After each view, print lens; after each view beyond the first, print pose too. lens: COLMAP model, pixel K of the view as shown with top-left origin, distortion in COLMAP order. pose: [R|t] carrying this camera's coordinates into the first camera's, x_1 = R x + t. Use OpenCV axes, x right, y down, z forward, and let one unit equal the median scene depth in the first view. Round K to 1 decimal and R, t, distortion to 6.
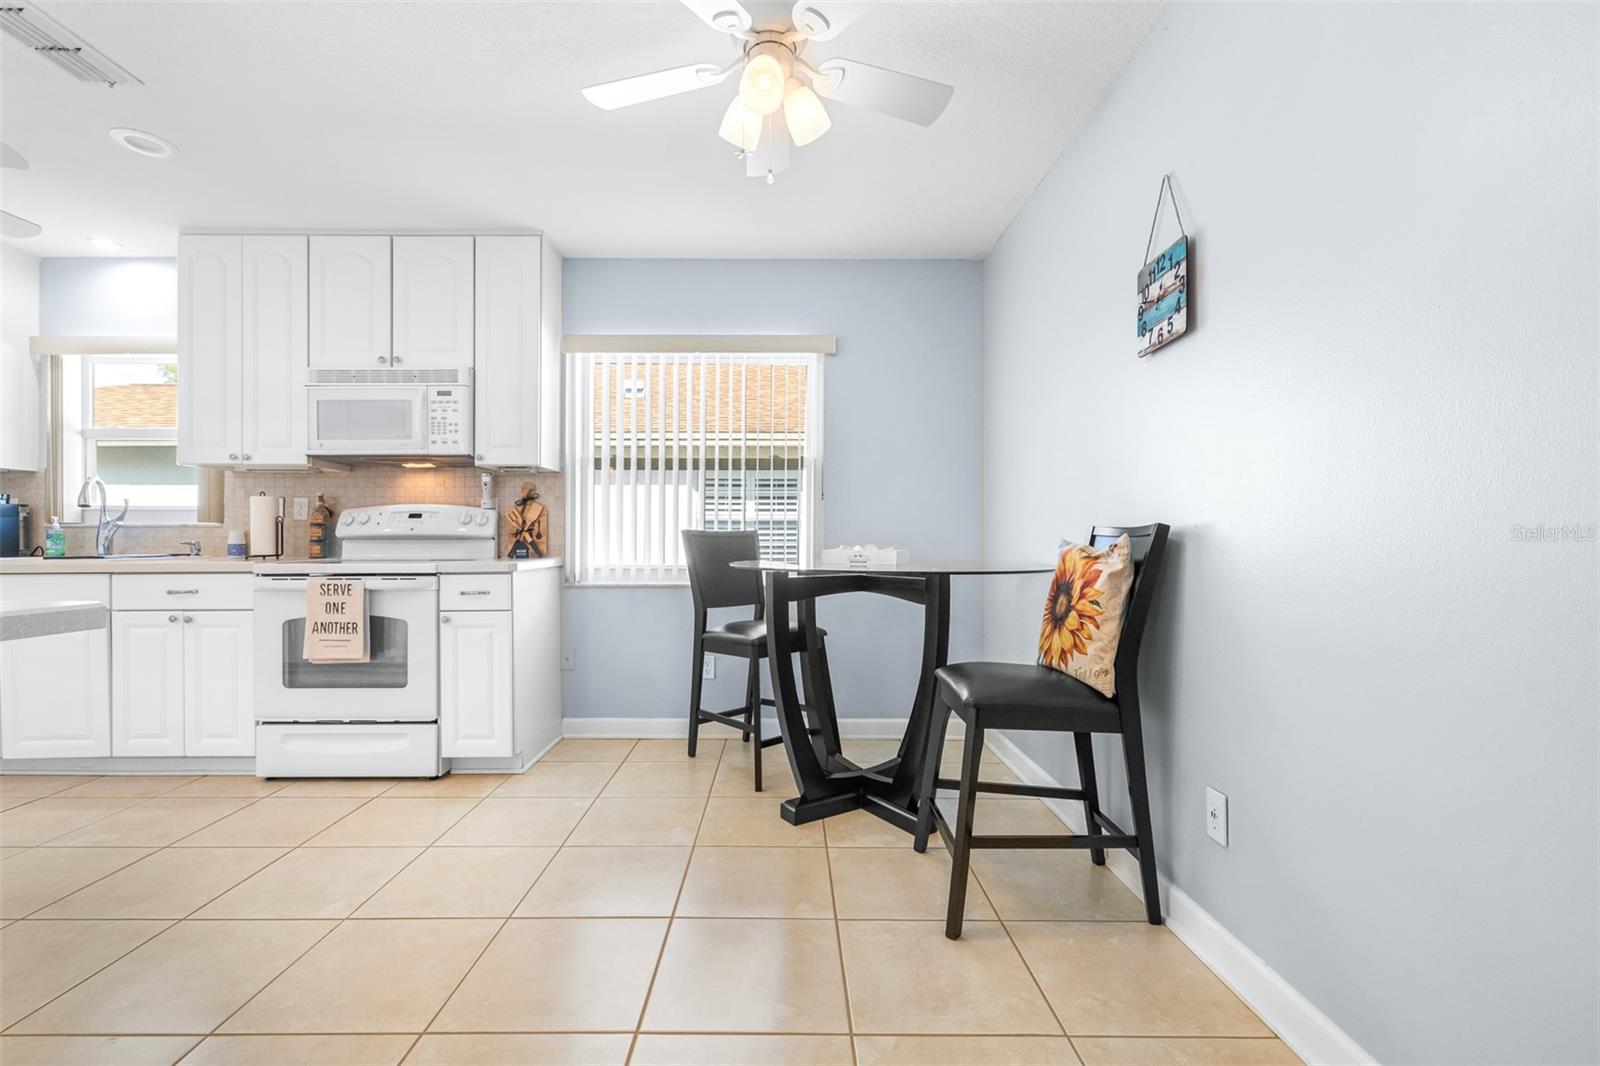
lens RADIAL K [[702.3, 0, 796.5], [0, 702.3, 537.9], [0, 0, 1]] dist [-0.003265, 0.000383]
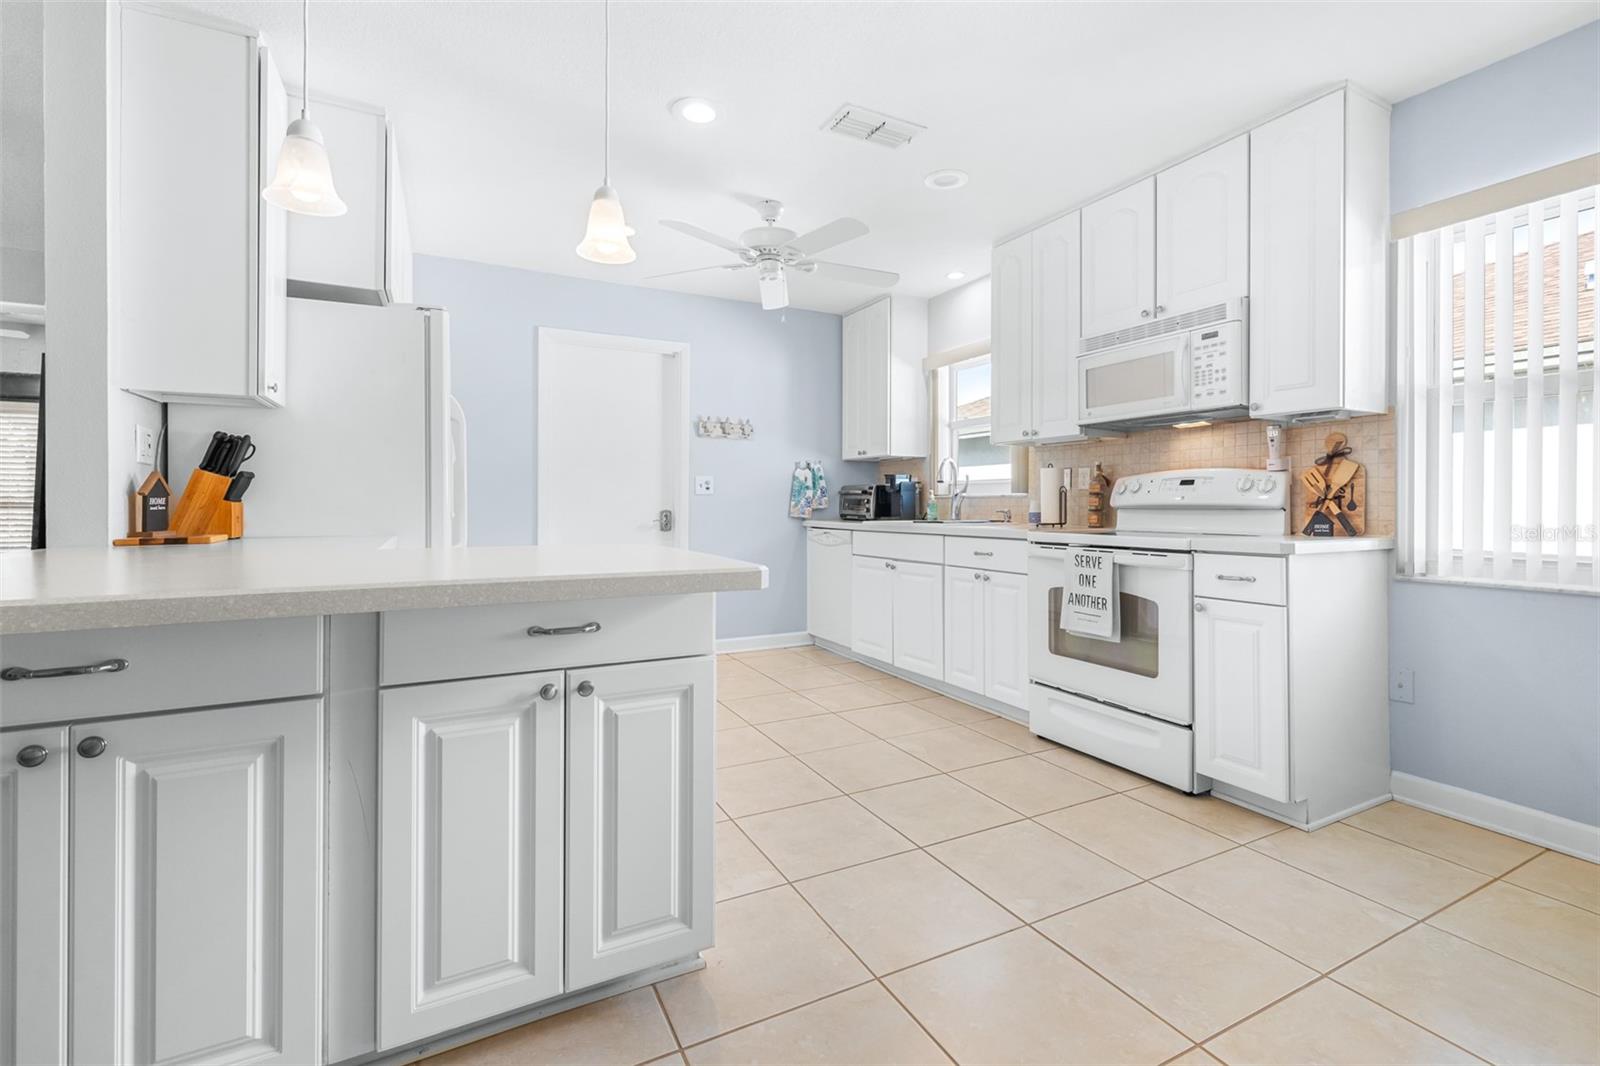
lens RADIAL K [[702.3, 0, 800.7], [0, 702.3, 500.6], [0, 0, 1]] dist [-0.003265, 0.000383]
pose [[0.443368, -0.003676, -0.896332, 0.030187], [-0.000828, 0.999989, -0.004511, -0.004806], [0.896339, 0.002743, 0.443360, 0.189870]]
